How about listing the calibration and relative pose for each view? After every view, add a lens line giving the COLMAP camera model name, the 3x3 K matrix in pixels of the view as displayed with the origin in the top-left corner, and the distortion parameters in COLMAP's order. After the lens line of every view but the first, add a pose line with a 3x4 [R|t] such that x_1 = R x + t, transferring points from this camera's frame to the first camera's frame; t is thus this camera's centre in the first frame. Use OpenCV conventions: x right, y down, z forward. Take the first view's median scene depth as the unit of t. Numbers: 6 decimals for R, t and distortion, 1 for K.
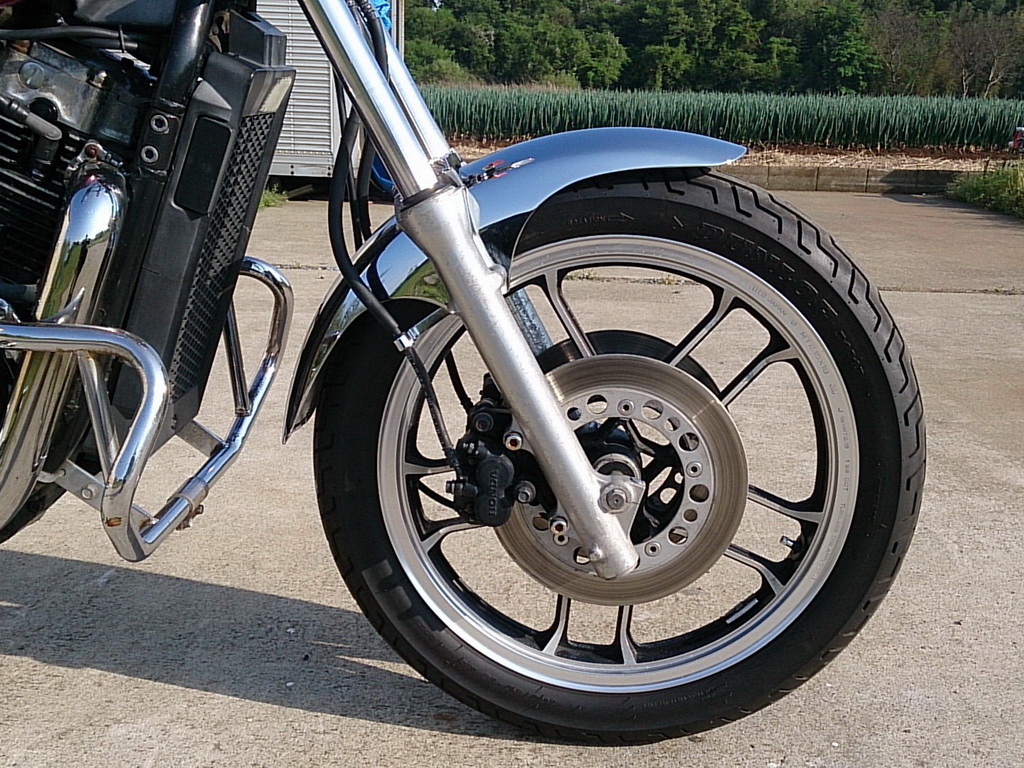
lens RADIAL K [[1214.0, 0, 511.1], [0, 1214.0, 434.4], [0, 0, 1]] dist [0.036909, -0.020170]
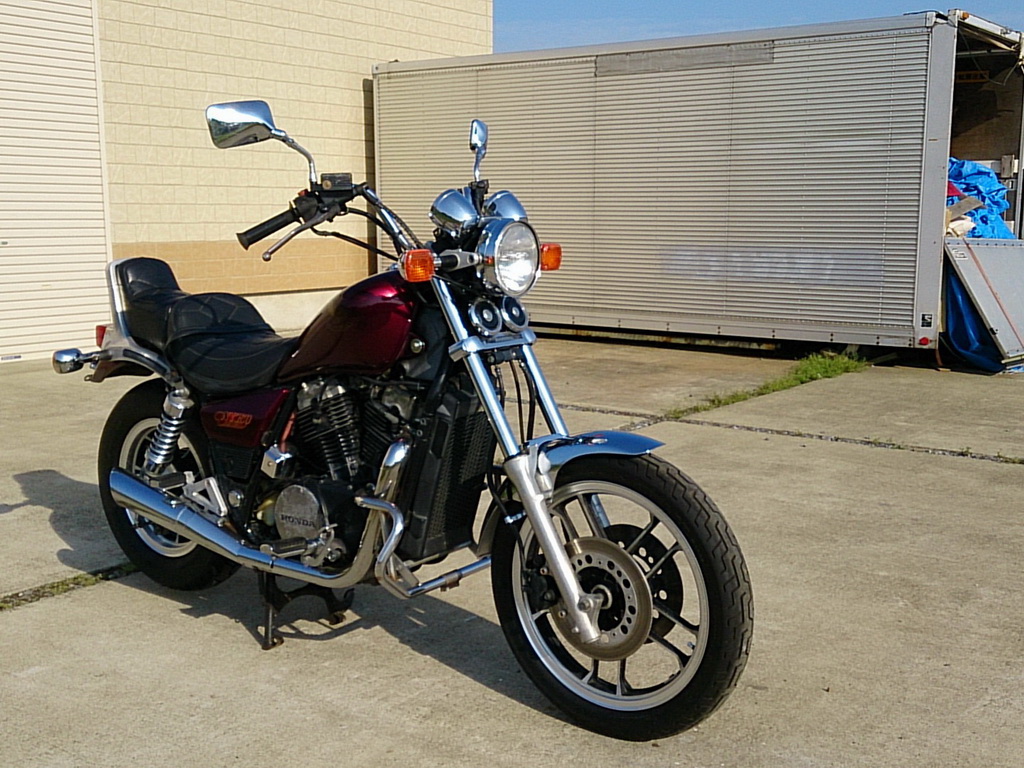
lens RADIAL K [[1214.0, 0, 511.1], [0, 1214.0, 434.4], [0, 0, 1]] dist [0.036909, -0.020170]
pose [[0.819222, 0.070089, -0.569178, 1.141840], [-0.123712, 0.990734, -0.056059, -0.104431], [0.559974, 0.116338, 0.820301, -0.823290]]
